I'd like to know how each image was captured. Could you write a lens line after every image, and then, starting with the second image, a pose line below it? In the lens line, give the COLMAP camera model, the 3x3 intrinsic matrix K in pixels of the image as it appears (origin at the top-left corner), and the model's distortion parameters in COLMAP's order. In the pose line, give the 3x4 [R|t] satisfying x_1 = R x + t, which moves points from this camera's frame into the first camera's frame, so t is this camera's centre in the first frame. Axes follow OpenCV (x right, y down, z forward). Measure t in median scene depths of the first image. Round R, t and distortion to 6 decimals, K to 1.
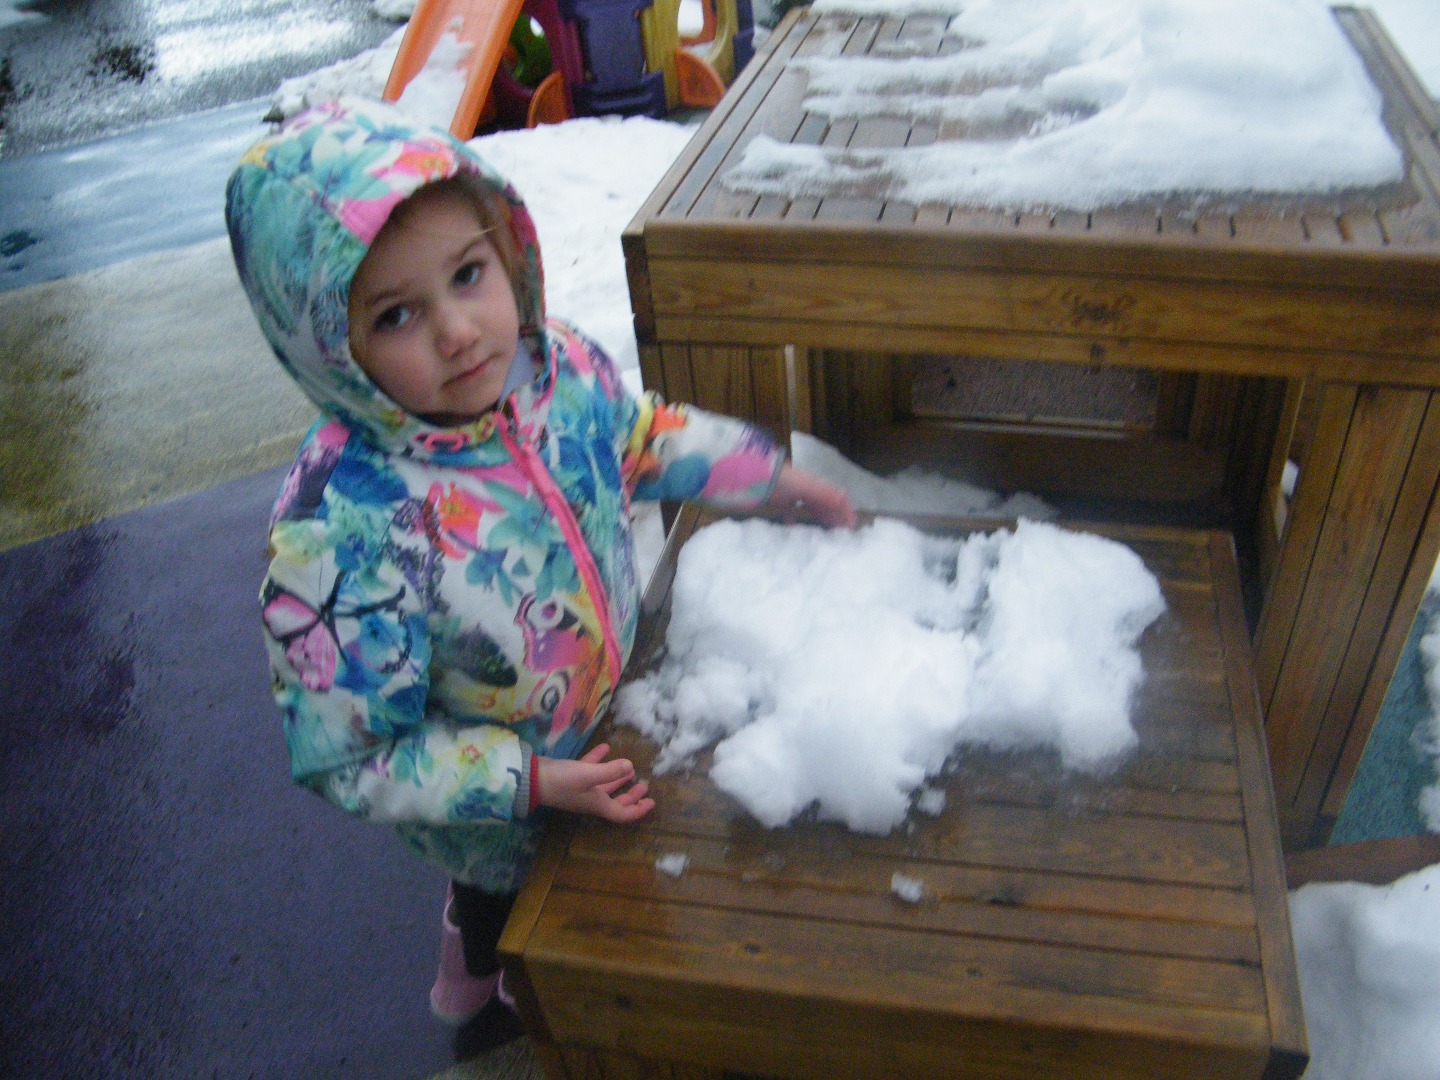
lens RADIAL K [[1219.1, 0, 746.5], [0, 1219.1, 577.2], [0, 0, 1]] dist [-0.187120, 0.162703]
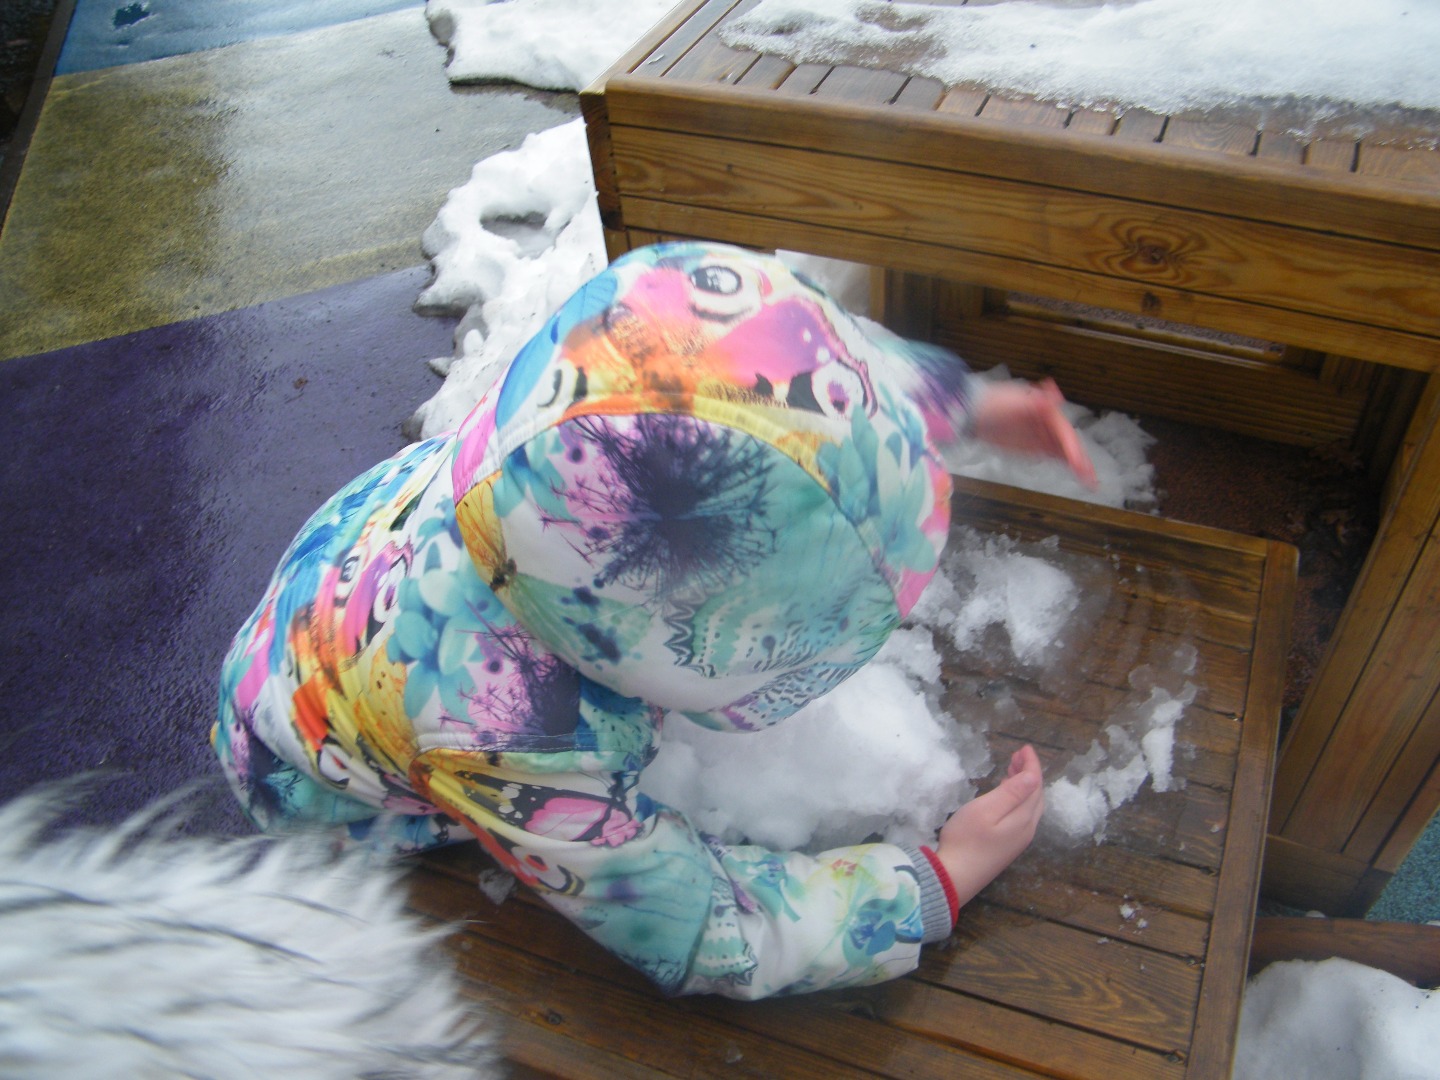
lens RADIAL K [[1219.1, 0, 746.5], [0, 1219.1, 577.2], [0, 0, 1]] dist [-0.187120, 0.162703]
pose [[0.985265, 0.129885, -0.111275, 0.141416], [-0.112655, 0.982371, 0.149182, -0.097265], [0.128690, -0.134448, 0.982529, 0.184999]]
